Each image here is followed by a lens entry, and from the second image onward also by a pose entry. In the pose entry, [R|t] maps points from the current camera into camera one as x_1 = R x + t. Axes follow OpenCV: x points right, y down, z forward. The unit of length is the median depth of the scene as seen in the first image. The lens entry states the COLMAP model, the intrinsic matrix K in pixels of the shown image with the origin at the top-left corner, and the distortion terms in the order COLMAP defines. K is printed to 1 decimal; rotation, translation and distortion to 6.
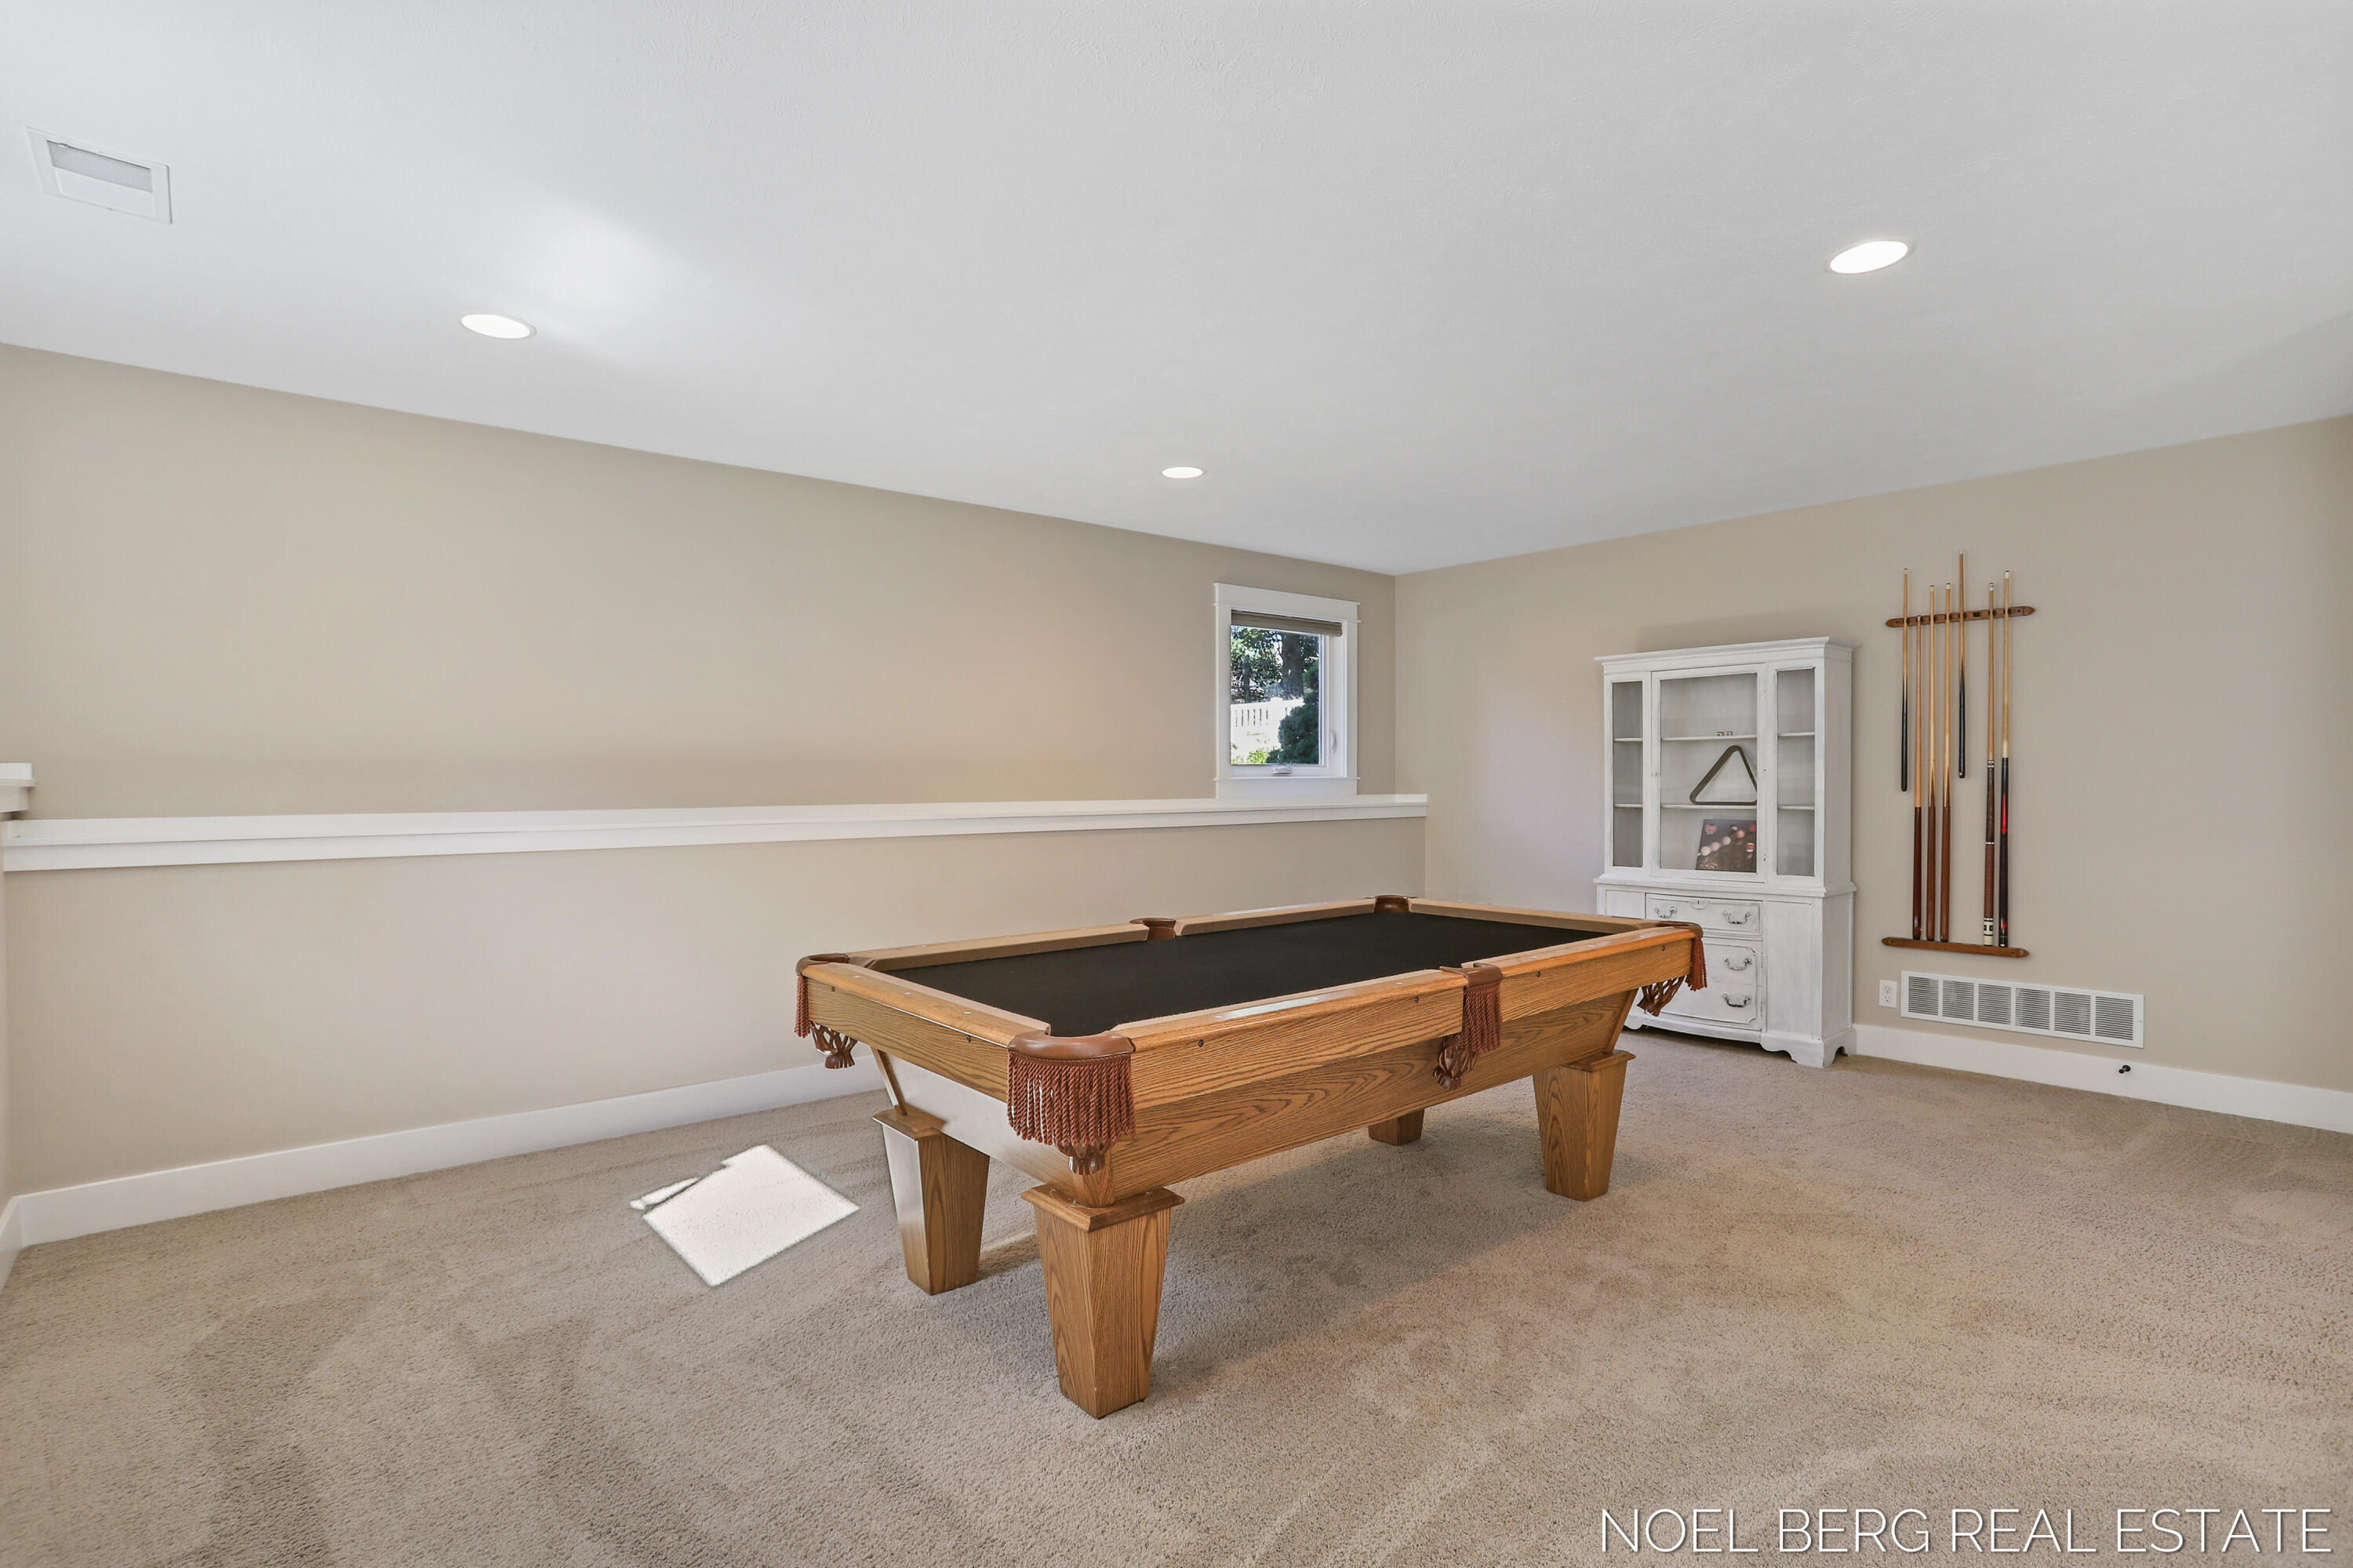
lens RADIAL K [[1150.0, 0, 1180.7], [0, 1150.0, 795.1], [0, 0, 1]] dist [-0.026952, 0.009465]
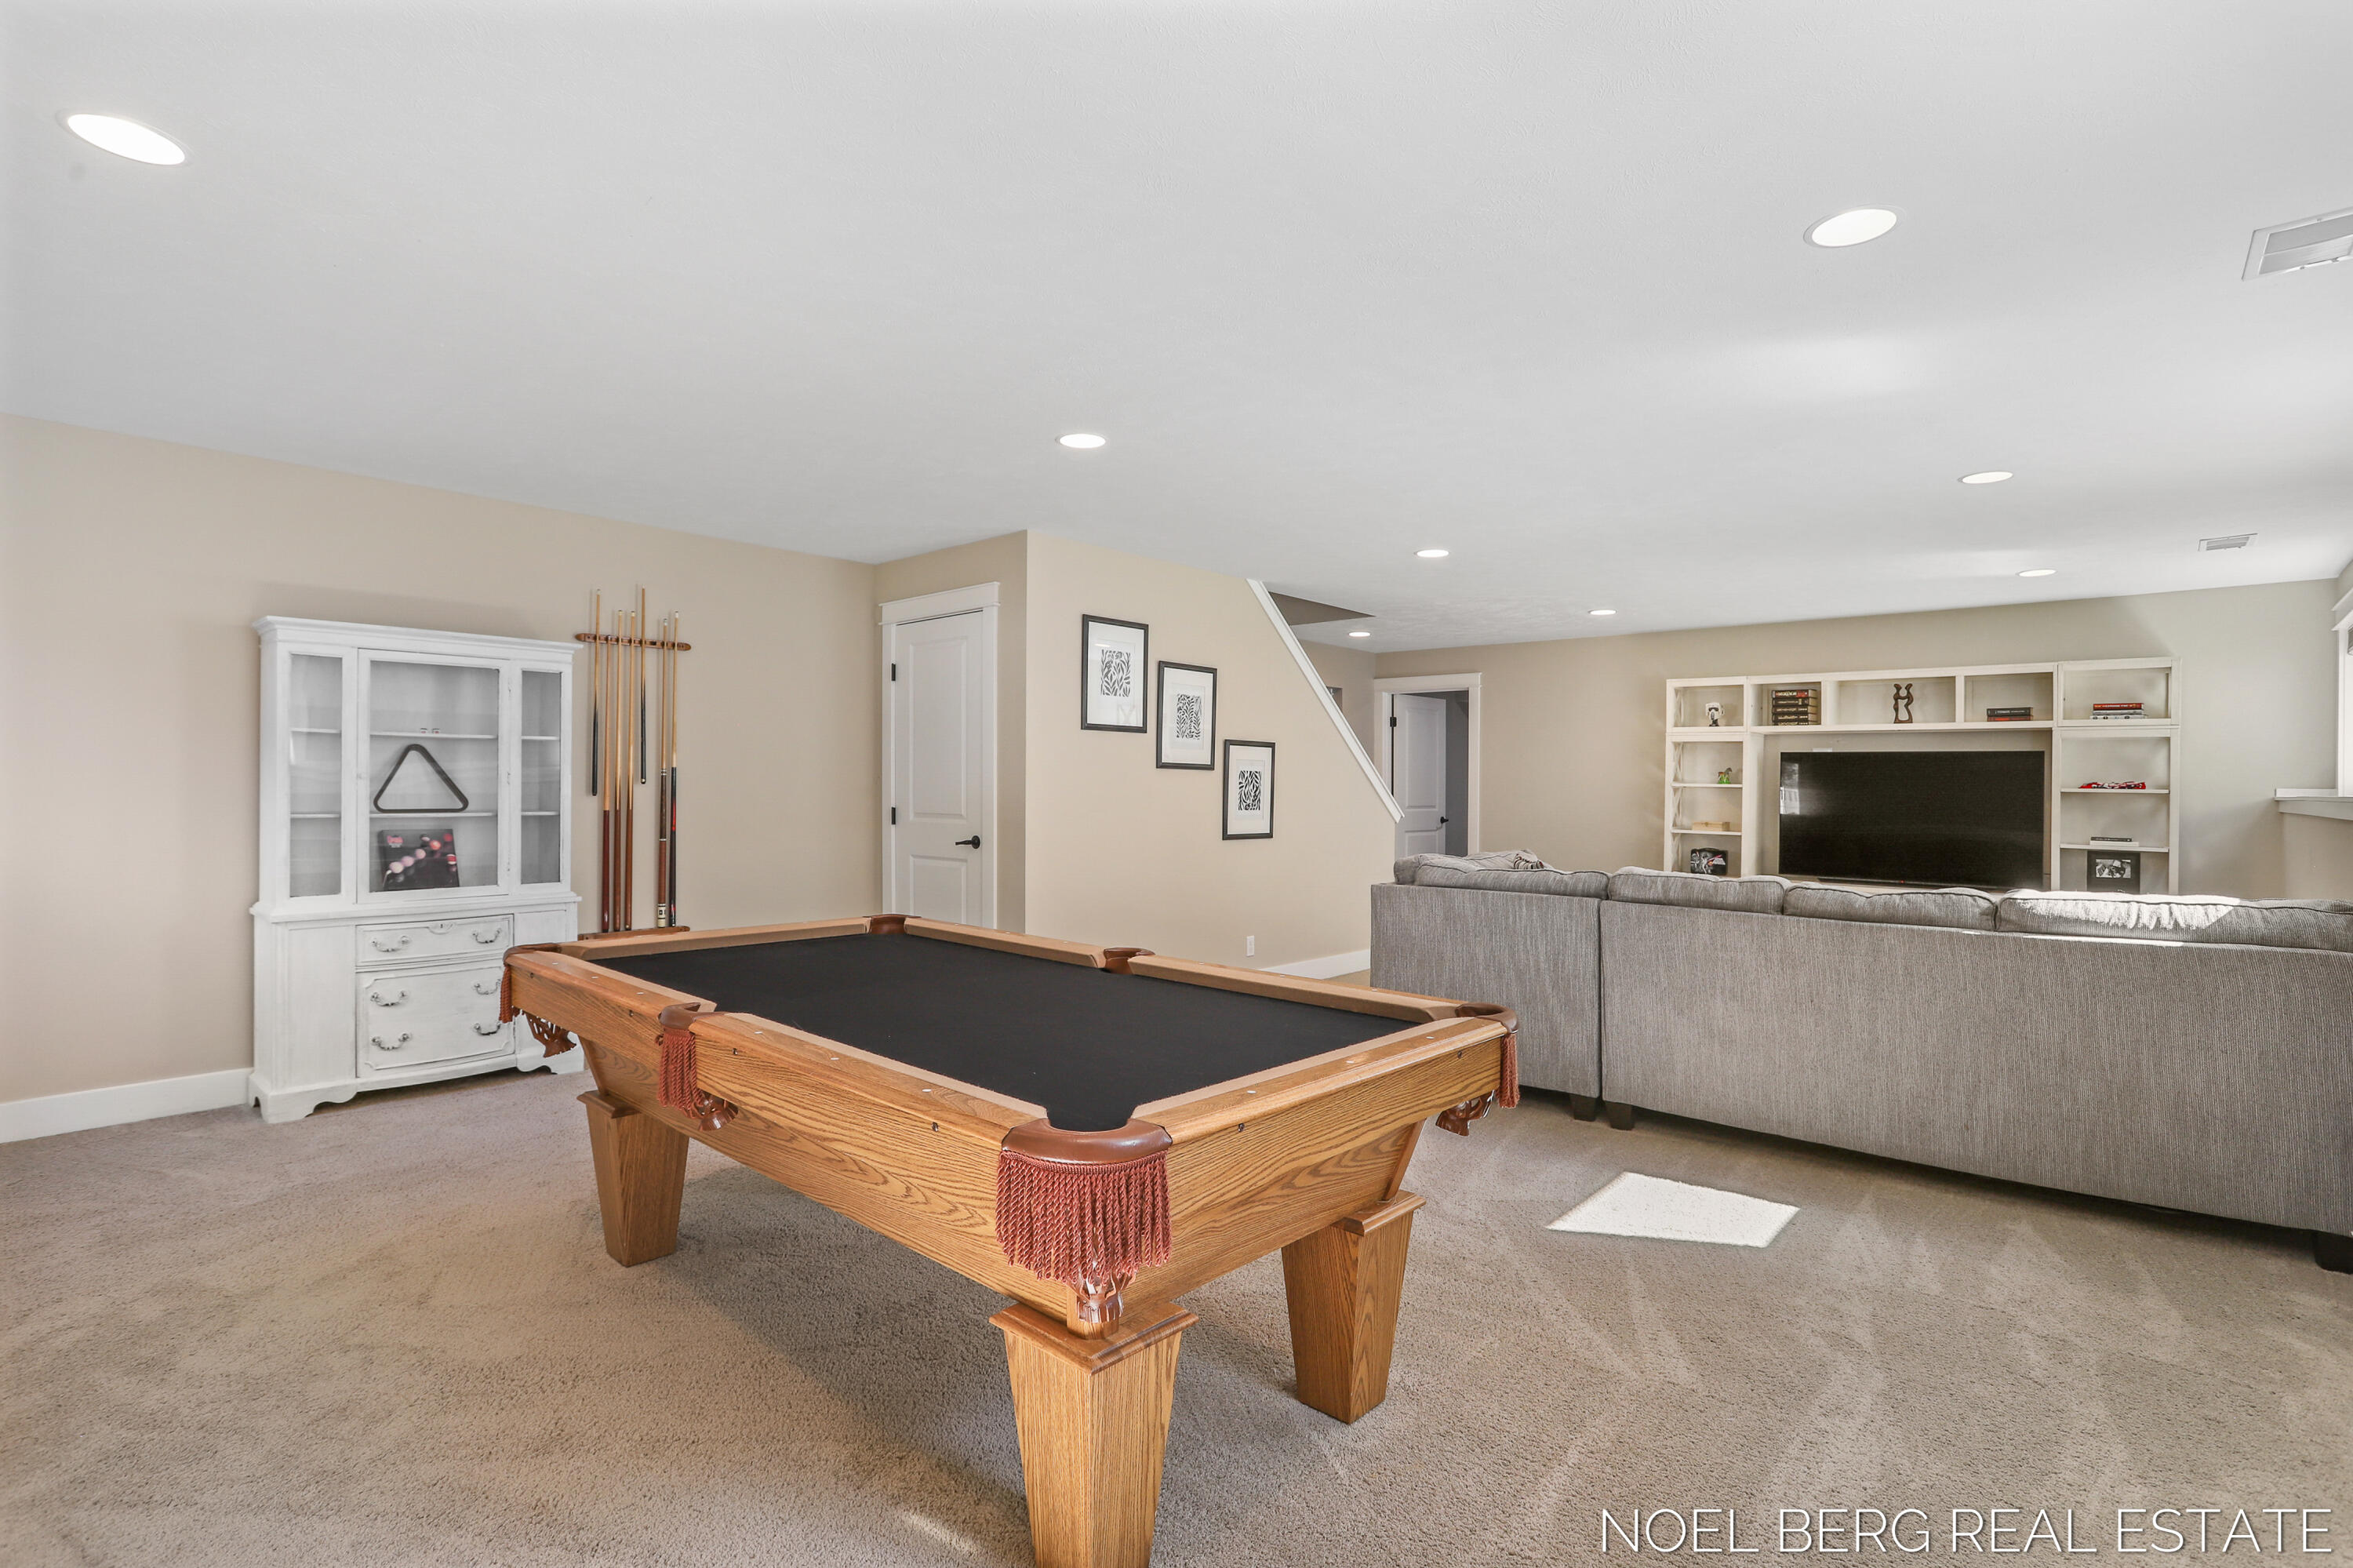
lens RADIAL K [[1150.0, 0, 1176.7], [0, 1150.0, 781.4], [0, 0, 1]] dist [-0.026952, 0.009465]
pose [[-0.120910, 0.006673, 0.992641, -0.497153], [0.005515, 0.999966, -0.006051, -0.007530], [-0.992648, 0.004743, -0.120943, 0.584862]]
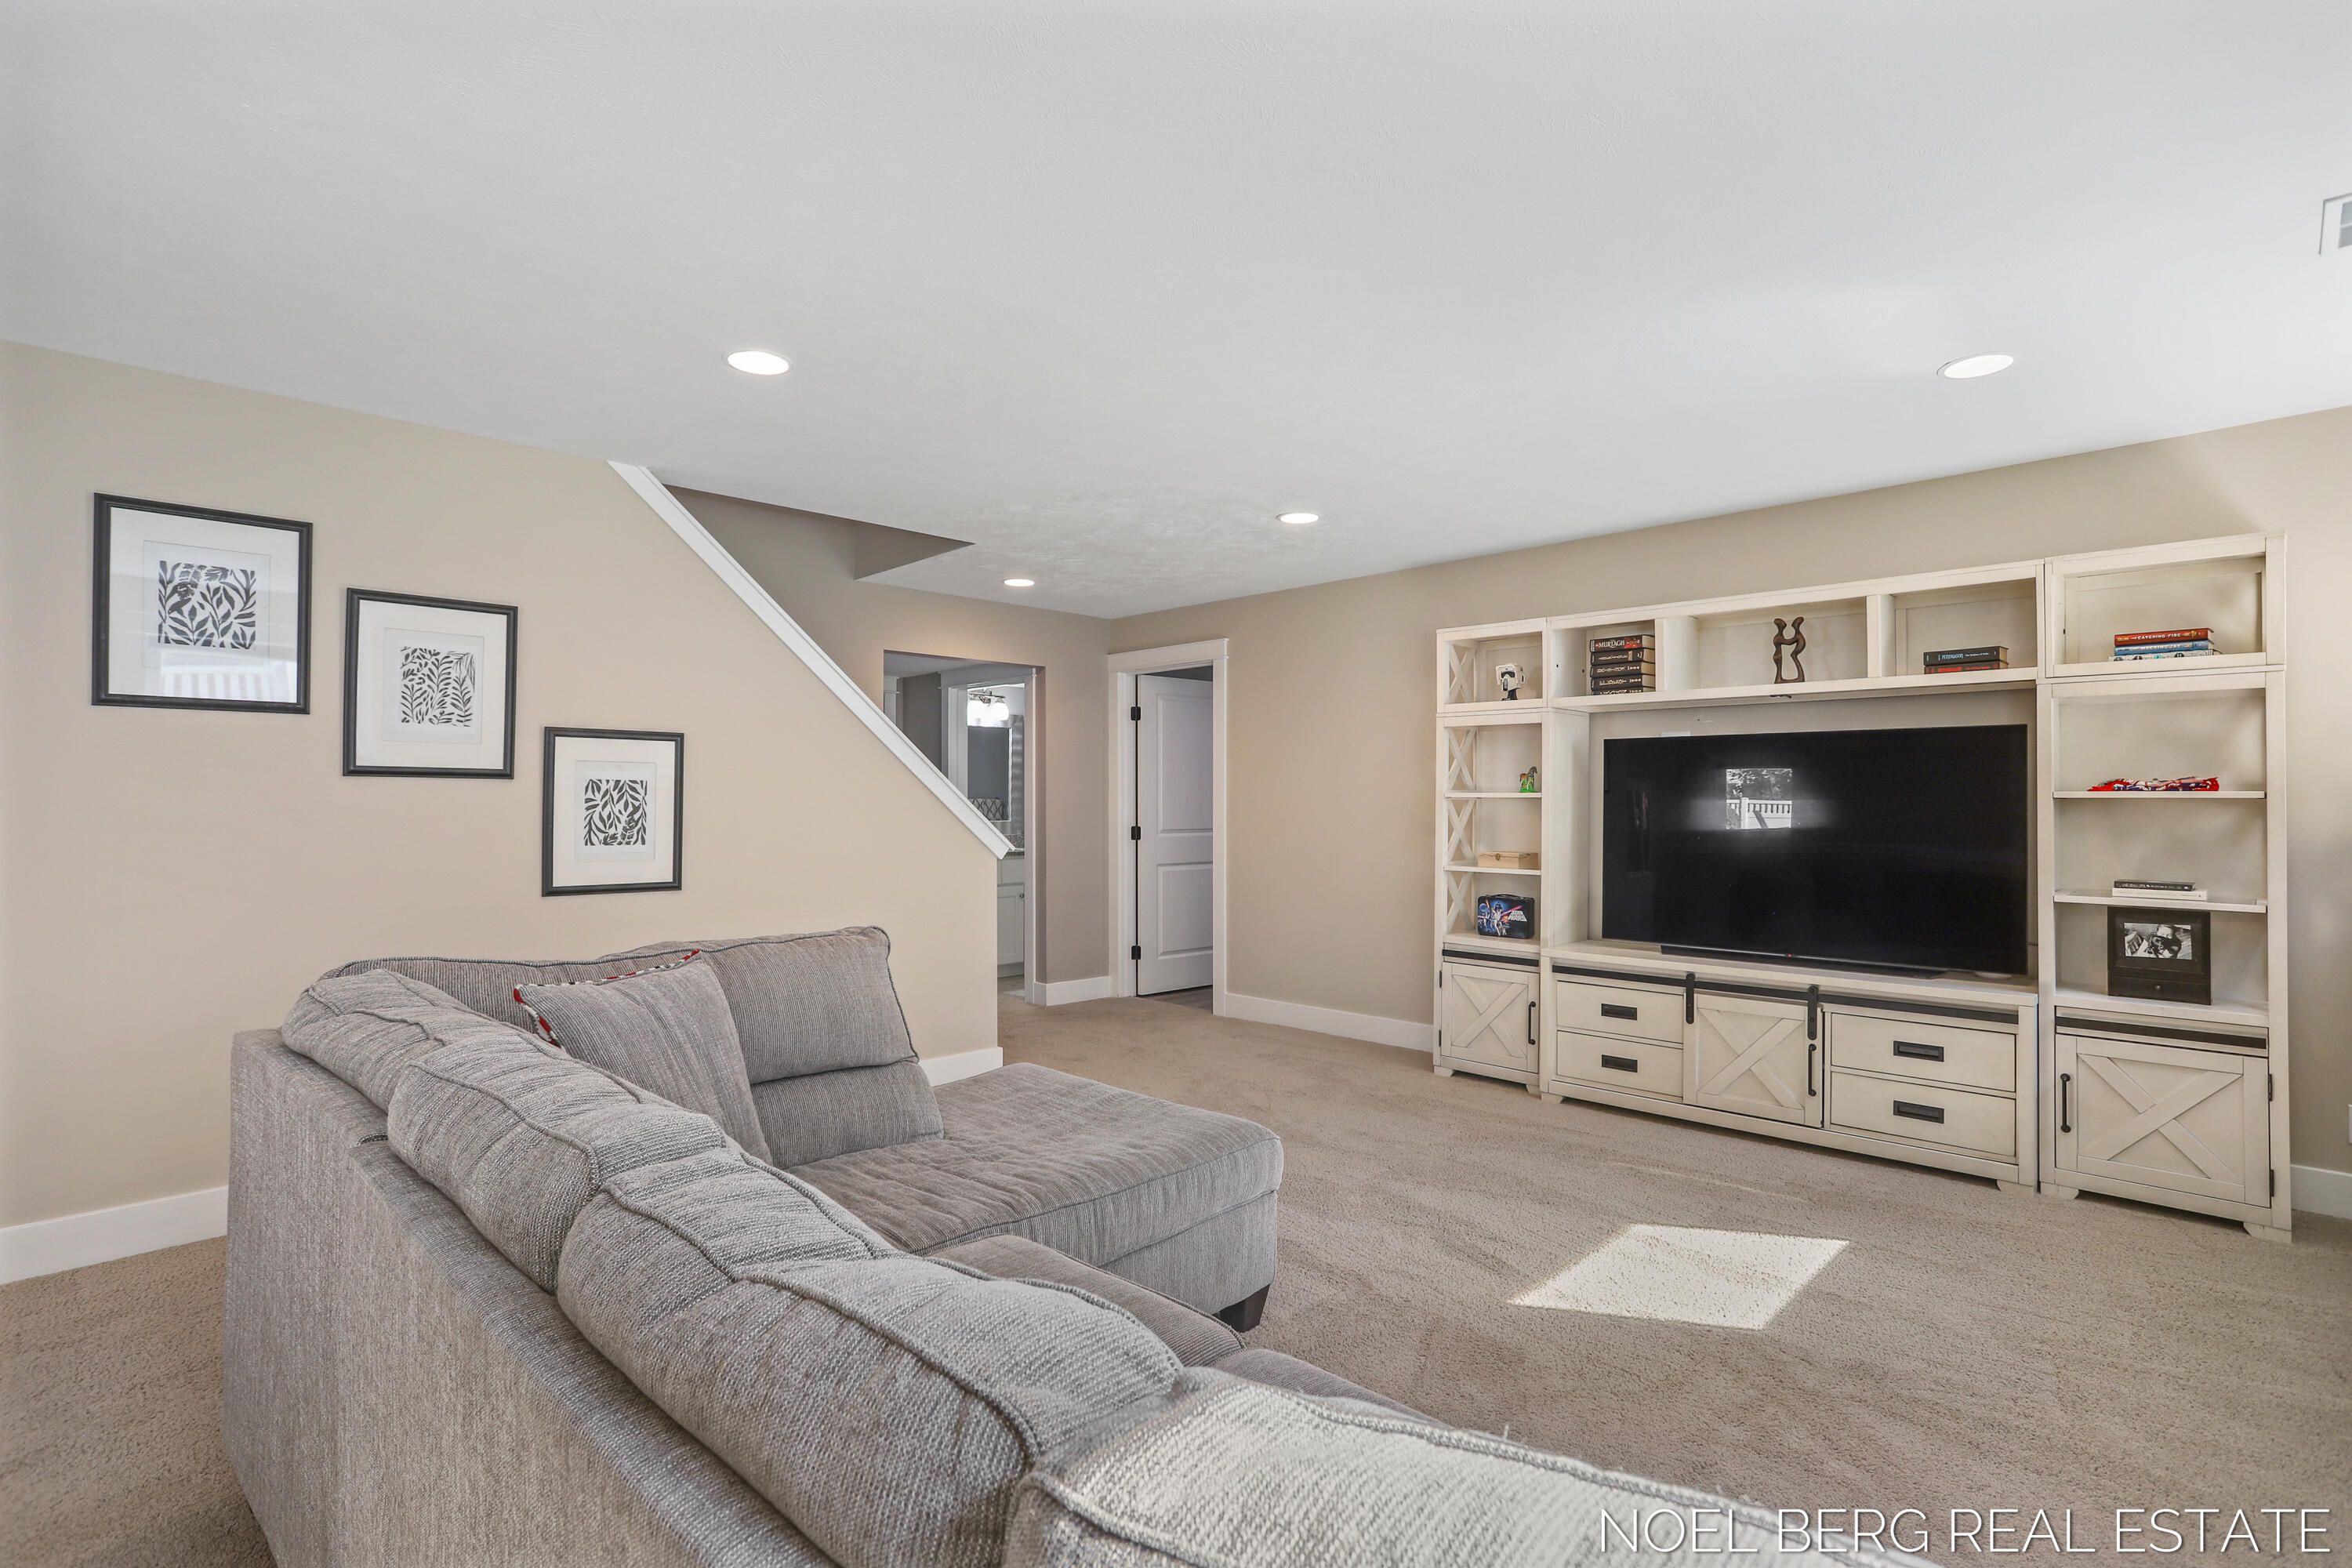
lens RADIAL K [[1149.5, 0, 1178.0], [0, 1149.5, 788.8], [0, 0, 1]] dist [-0.026952, 0.009465]
pose [[-0.048031, 0.018405, 0.998676, -0.347410], [0.017418, 0.999694, -0.017586, -0.005431], [-0.998694, 0.016550, -0.048336, 0.406740]]
